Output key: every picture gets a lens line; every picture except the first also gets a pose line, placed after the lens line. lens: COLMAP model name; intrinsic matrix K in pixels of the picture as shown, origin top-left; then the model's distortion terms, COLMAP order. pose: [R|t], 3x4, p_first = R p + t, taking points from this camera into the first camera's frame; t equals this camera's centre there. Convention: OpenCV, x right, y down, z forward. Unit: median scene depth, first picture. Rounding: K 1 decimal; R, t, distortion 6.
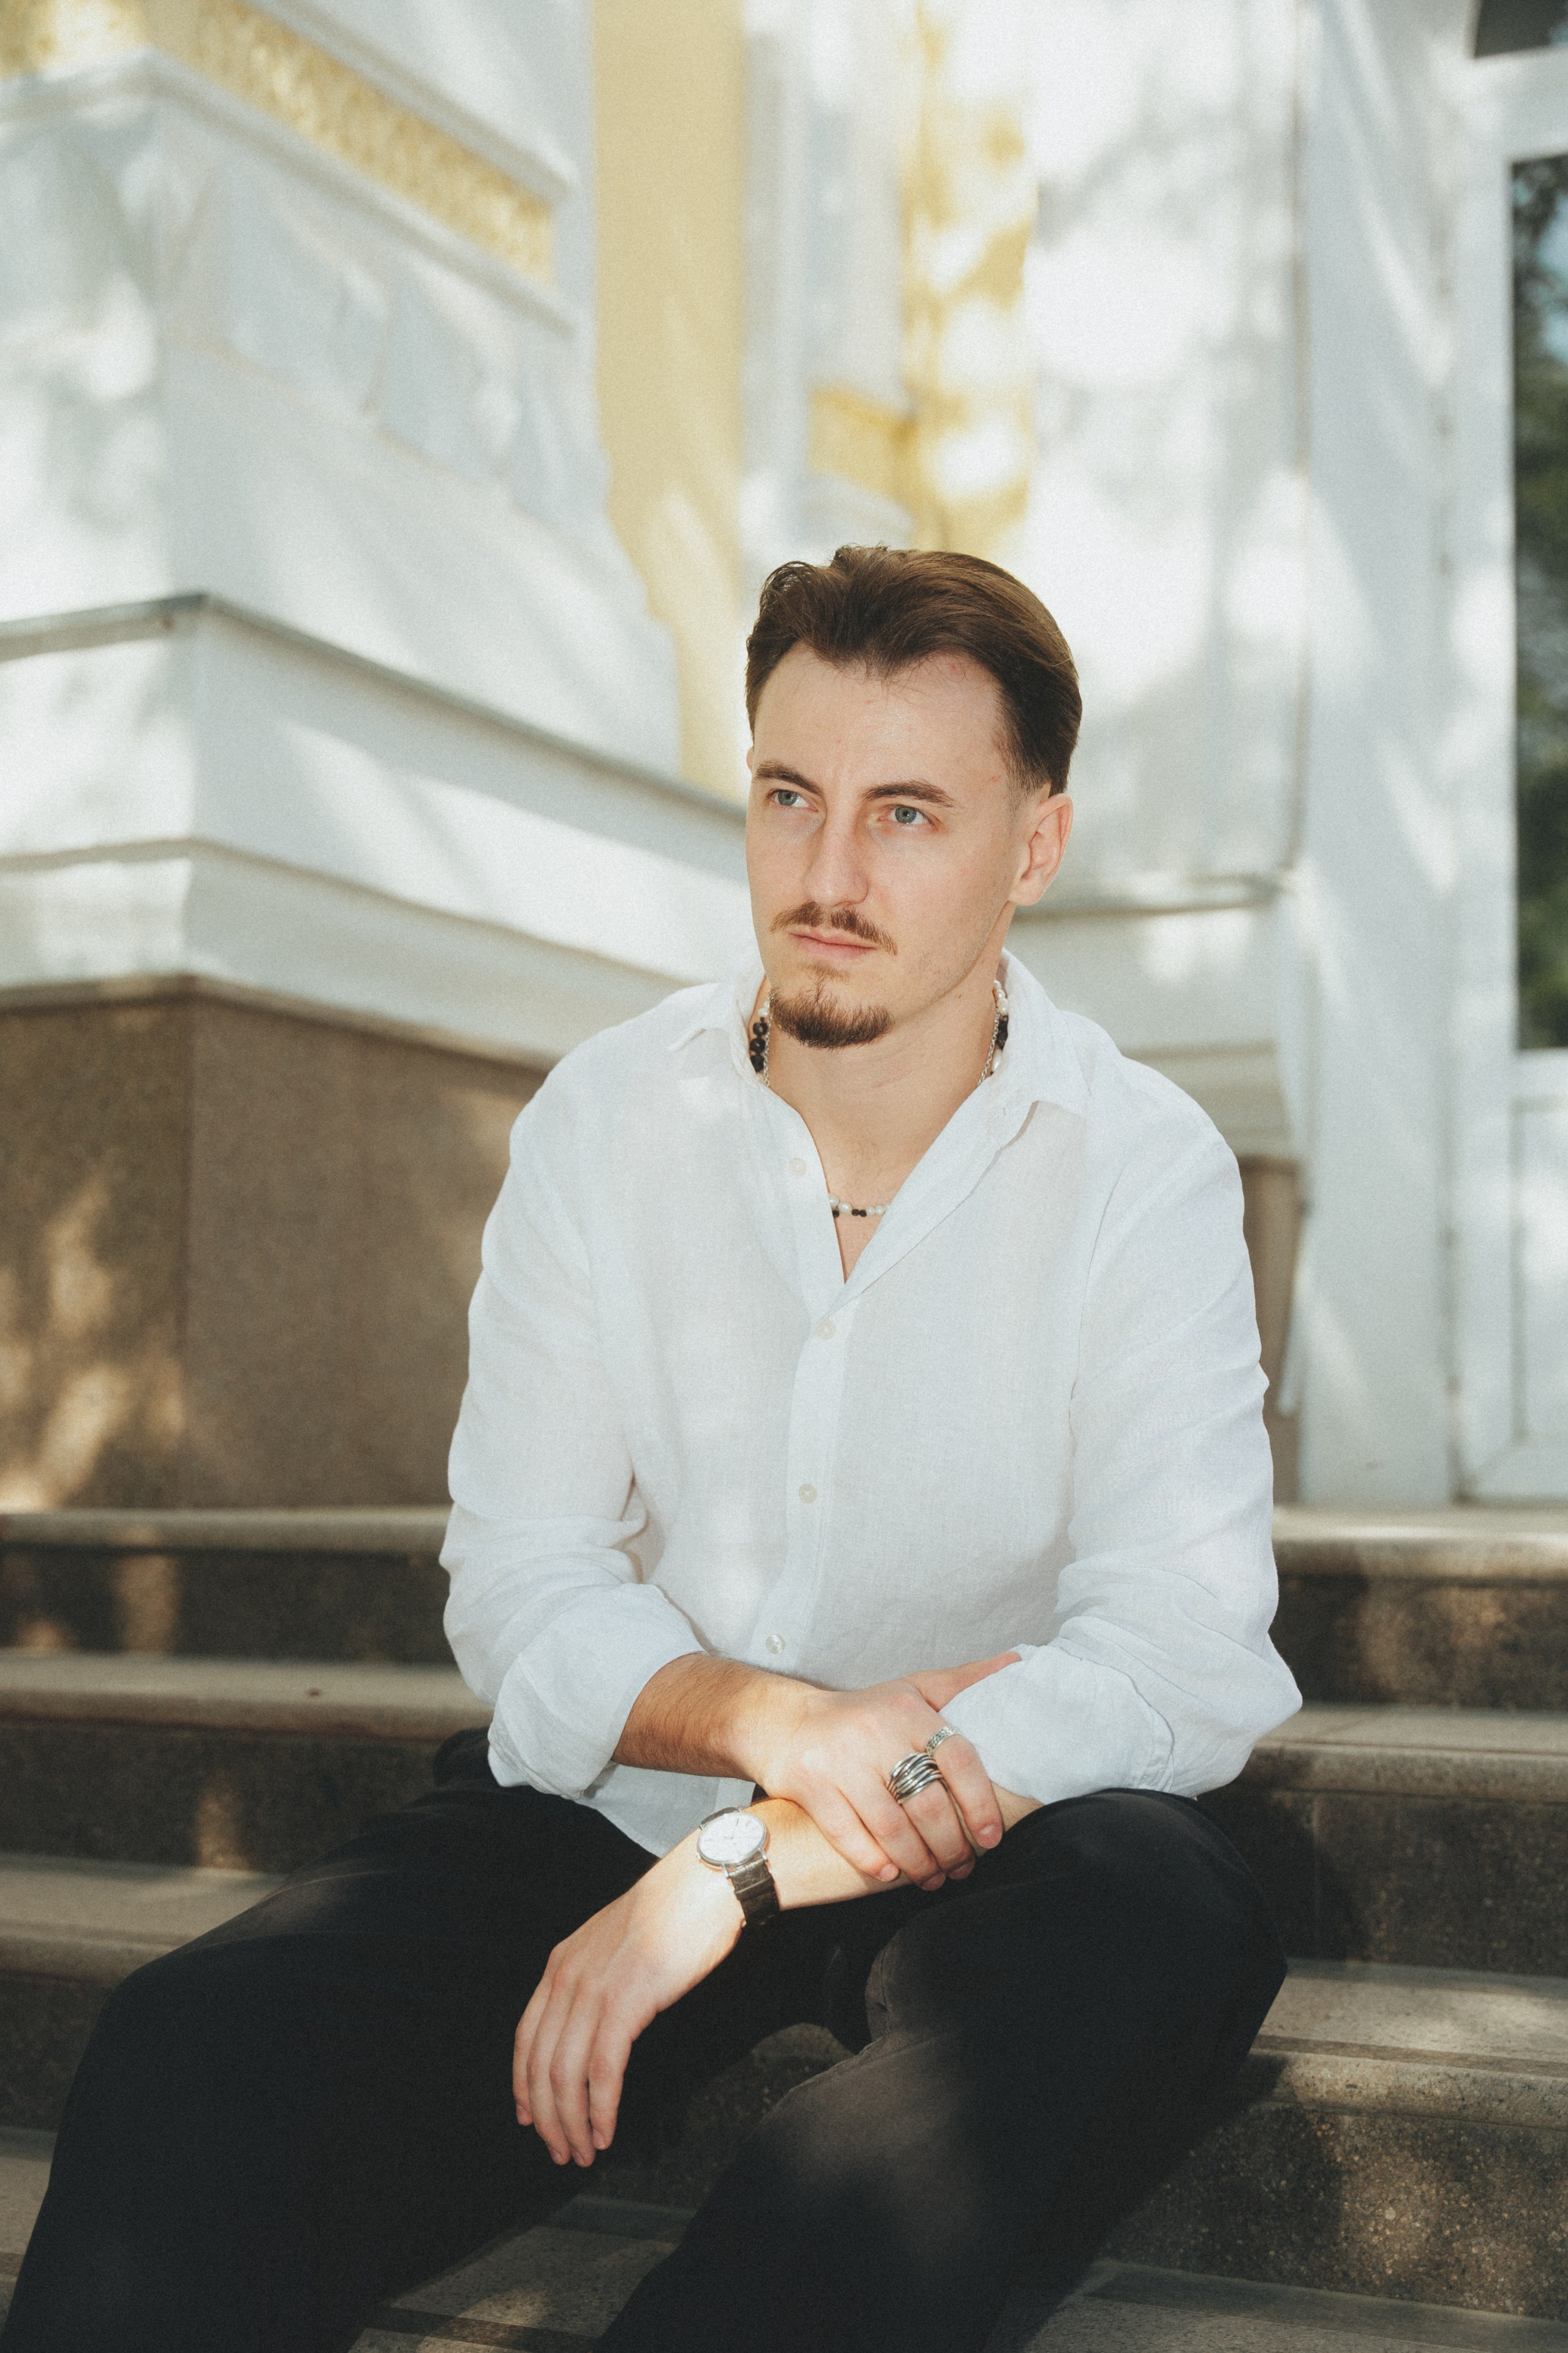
lens RADIAL K [[3280.4, 0, 784.0], [0, 3280.4, 1176.5], [0, 0, 1]] dist [0.021703, 0.042290]
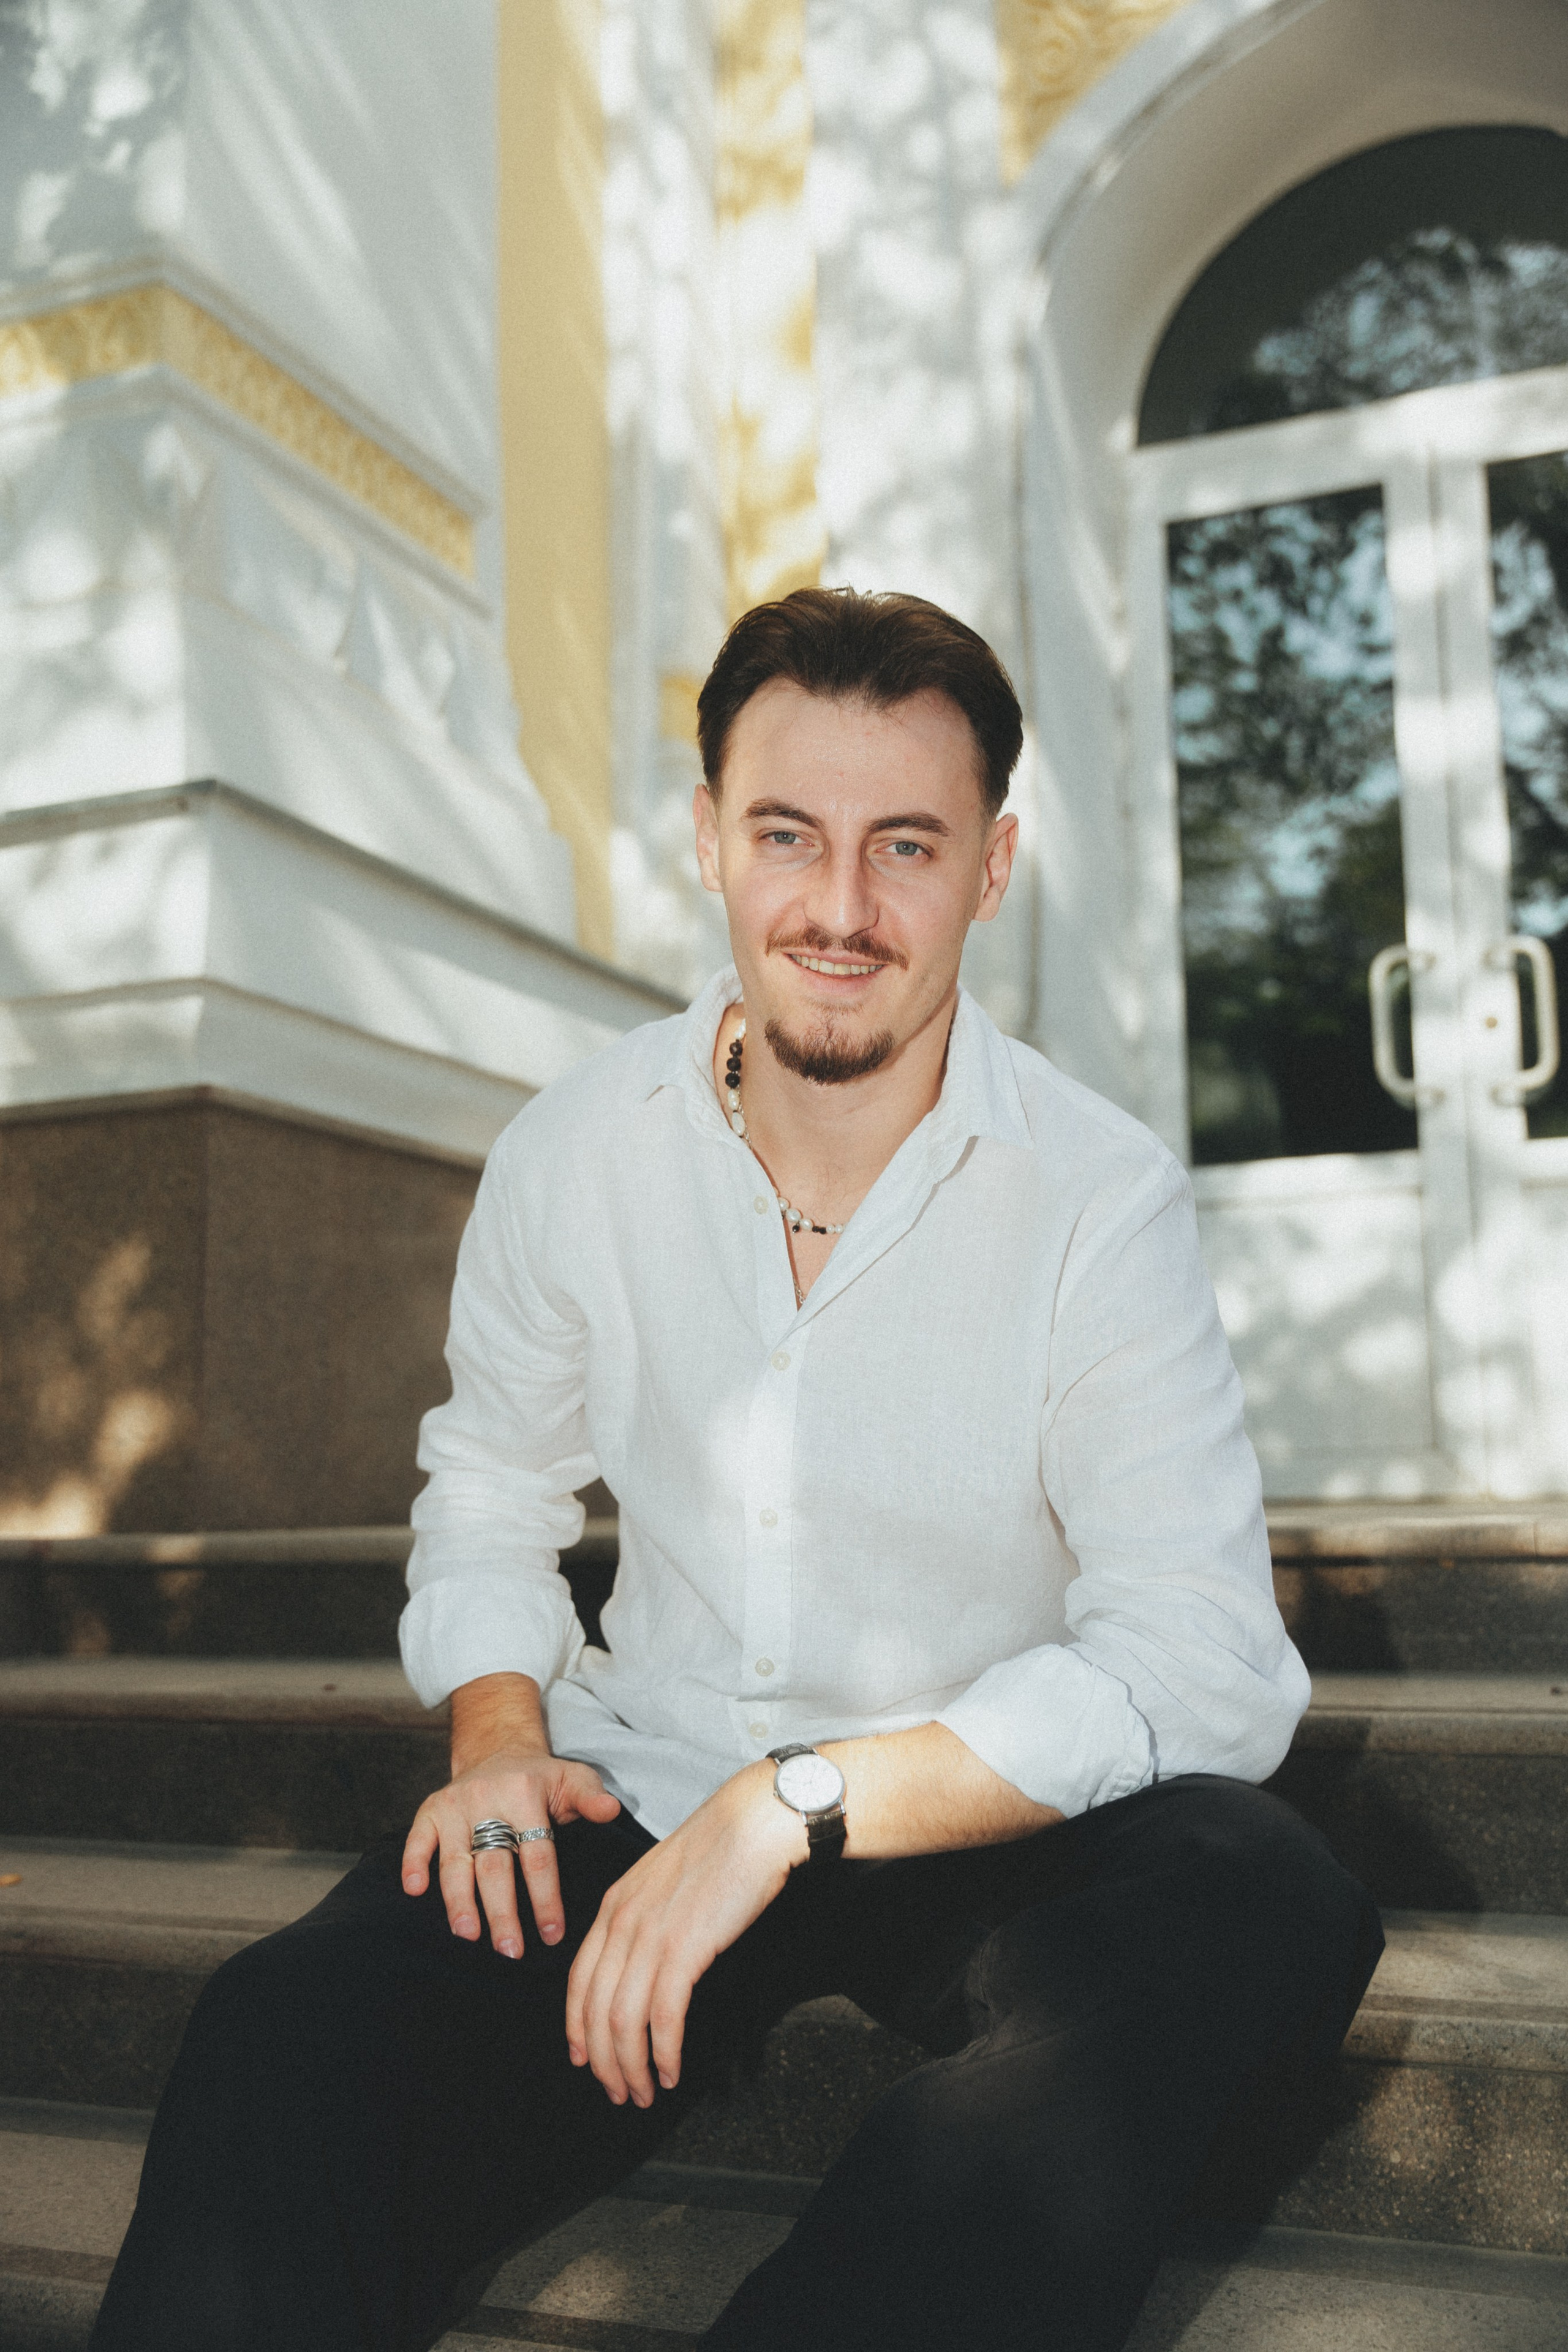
lens RADIAL K [[2246.1, 0, 784.0], [0, 2246.1, 1176.0], [0, 0, 1]] dist [0.006621, -0.008539]
pose [[0.995813, -0.012636, 0.090533, -0.053998], [0.017449, 0.998465, -0.052573, 0.023201], [-0.089730, 0.053933, 0.994505, 0.197912]]
